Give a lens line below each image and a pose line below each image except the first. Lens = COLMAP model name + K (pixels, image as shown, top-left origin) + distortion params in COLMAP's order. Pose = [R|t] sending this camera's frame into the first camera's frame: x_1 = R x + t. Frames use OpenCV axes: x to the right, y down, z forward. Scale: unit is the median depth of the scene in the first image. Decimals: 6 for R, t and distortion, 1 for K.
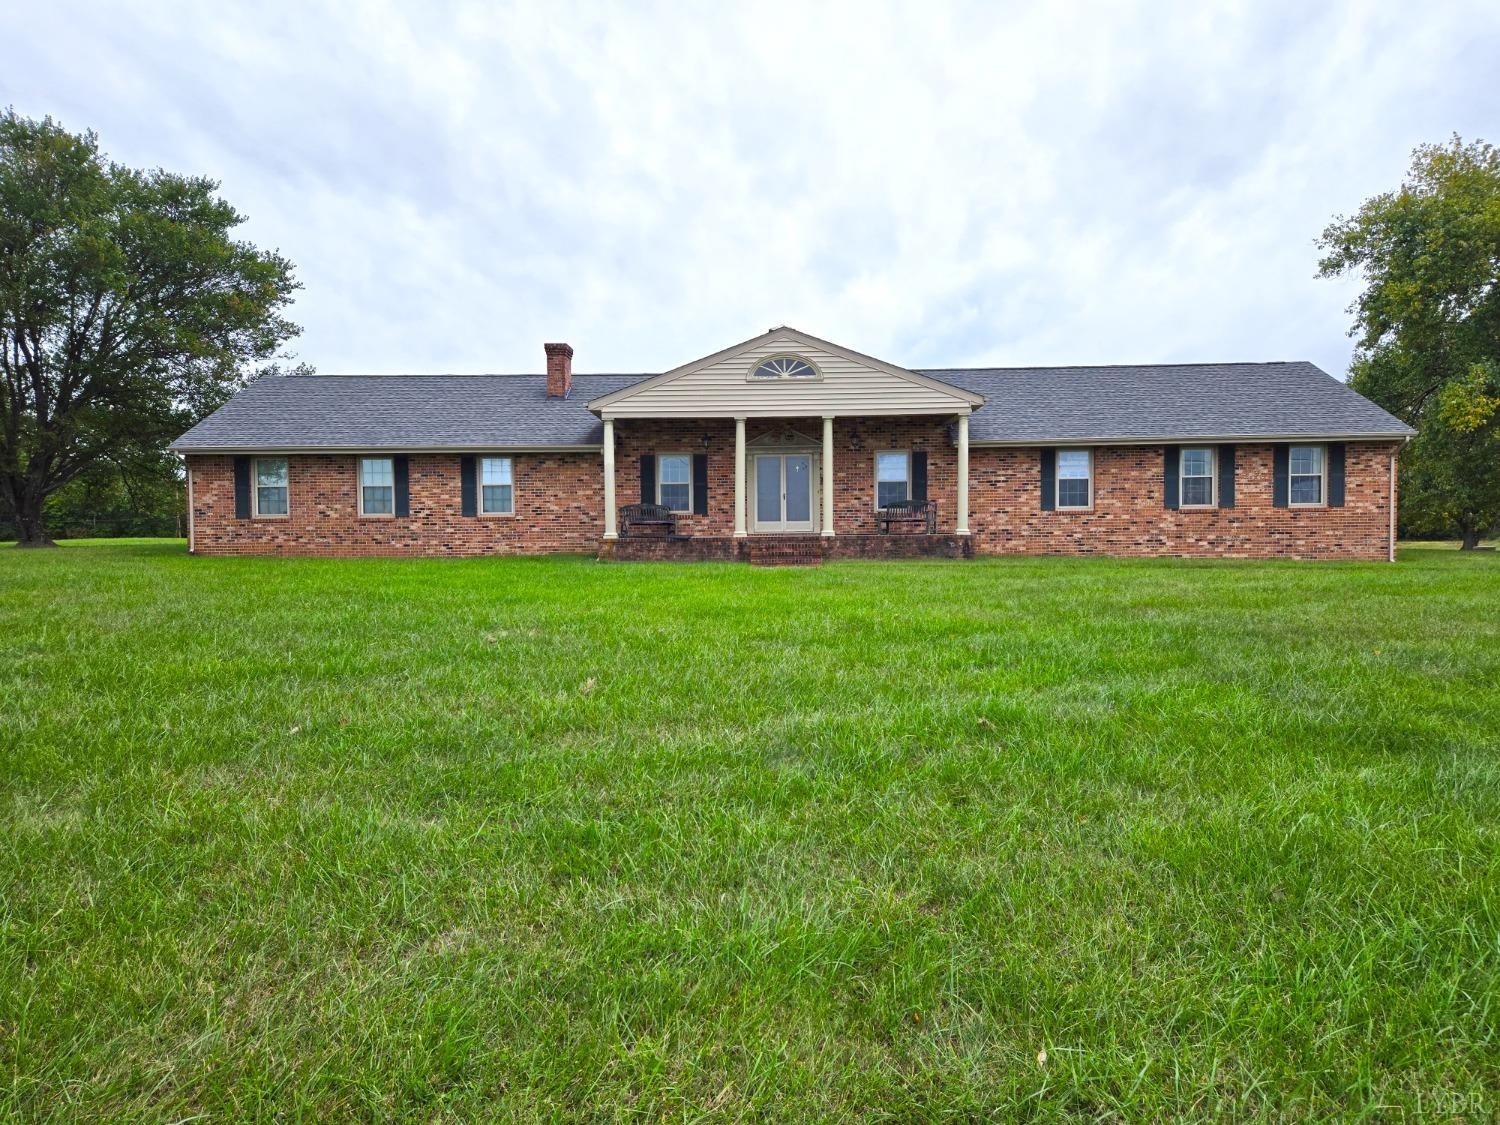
lens RADIAL K [[1000.8, 0, 747.2], [0, 1000.8, 564.1], [0, 0, 1]] dist [0.025444, -0.002792]
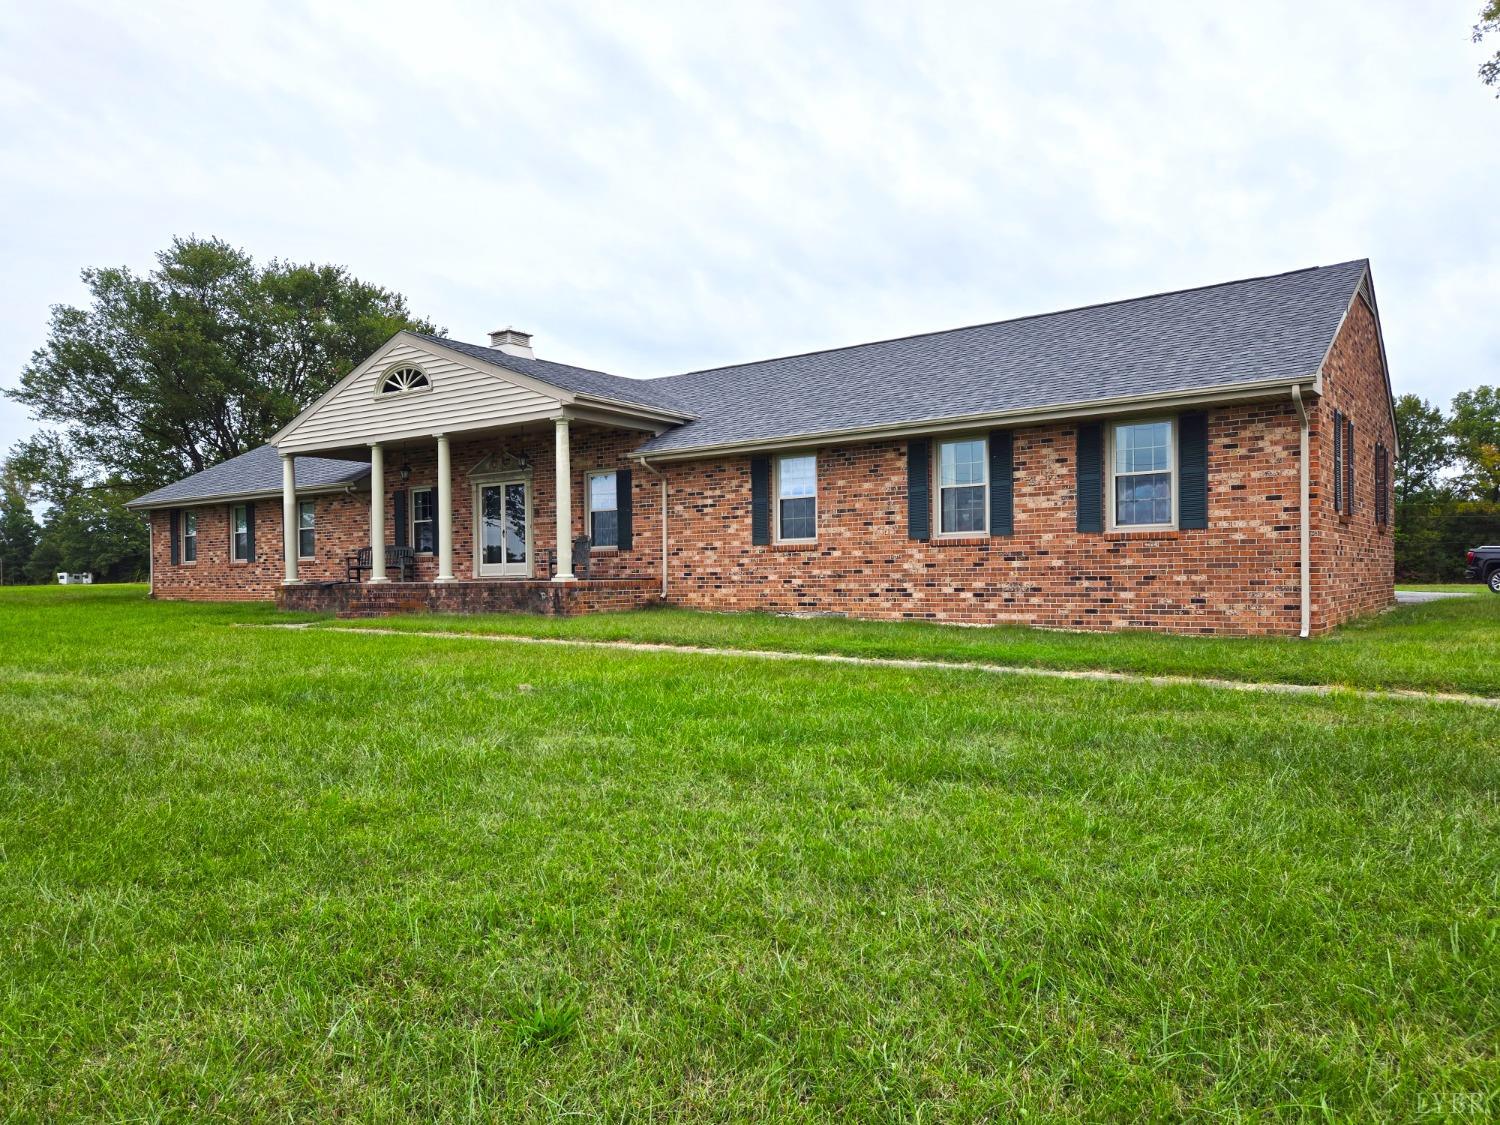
lens RADIAL K [[1000.8, 0, 737.0], [0, 1000.8, 606.6], [0, 0, 1]] dist [0.025444, -0.002792]
pose [[0.839048, 0.015223, -0.543845, 0.665523], [-0.008789, 0.999857, 0.014428, -0.021257], [0.543987, -0.007326, 0.839062, 0.415518]]
